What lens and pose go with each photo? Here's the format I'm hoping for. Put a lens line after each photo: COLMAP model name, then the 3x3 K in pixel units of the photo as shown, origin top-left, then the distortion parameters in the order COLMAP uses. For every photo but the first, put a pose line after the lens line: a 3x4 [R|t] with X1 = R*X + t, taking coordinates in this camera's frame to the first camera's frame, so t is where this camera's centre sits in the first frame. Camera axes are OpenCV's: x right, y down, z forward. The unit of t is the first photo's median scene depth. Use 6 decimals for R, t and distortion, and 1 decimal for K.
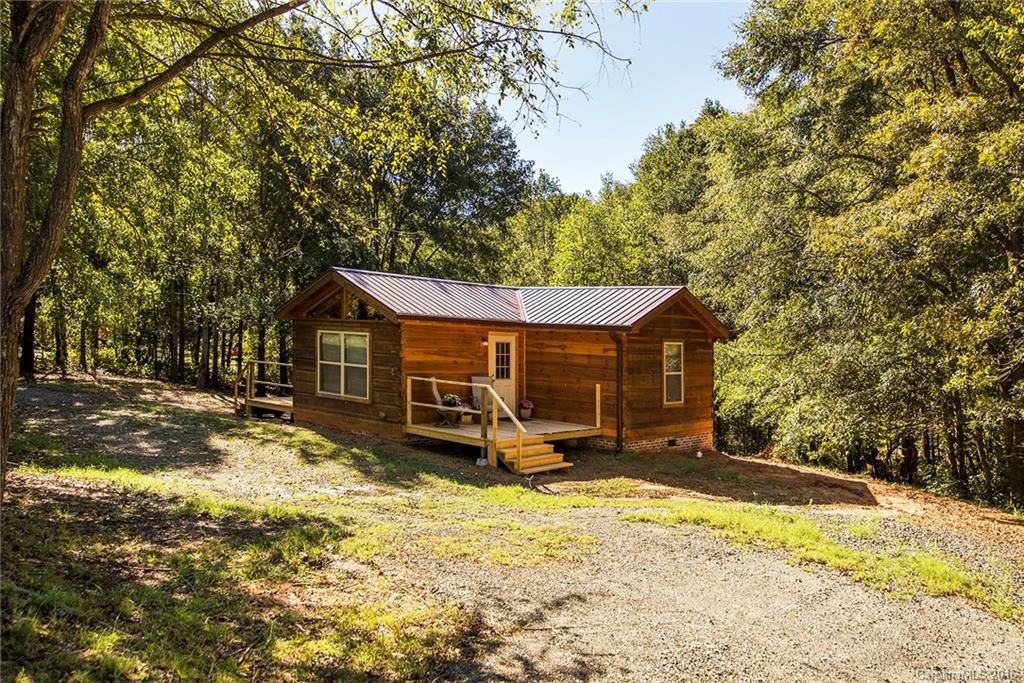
lens RADIAL K [[827.5, 0, 512.0], [0, 827.5, 341.5], [0, 0, 1]] dist [-0.003967, -0.001005]
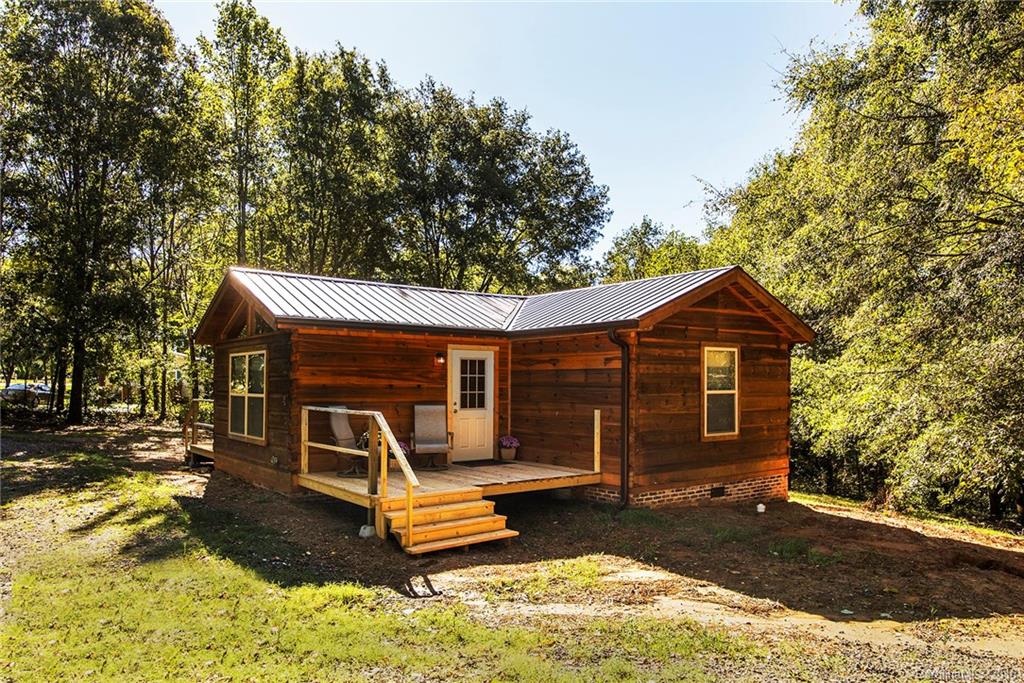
lens RADIAL K [[643.1, 0, 509.5], [0, 643.1, 448.6], [0, 0, 1]] dist [0.003297, 0.000826]
pose [[0.969882, -0.023970, -0.242394, 0.161725], [0.042249, 0.996617, 0.070494, 0.042516], [0.239885, -0.078612, 0.967613, 0.455737]]
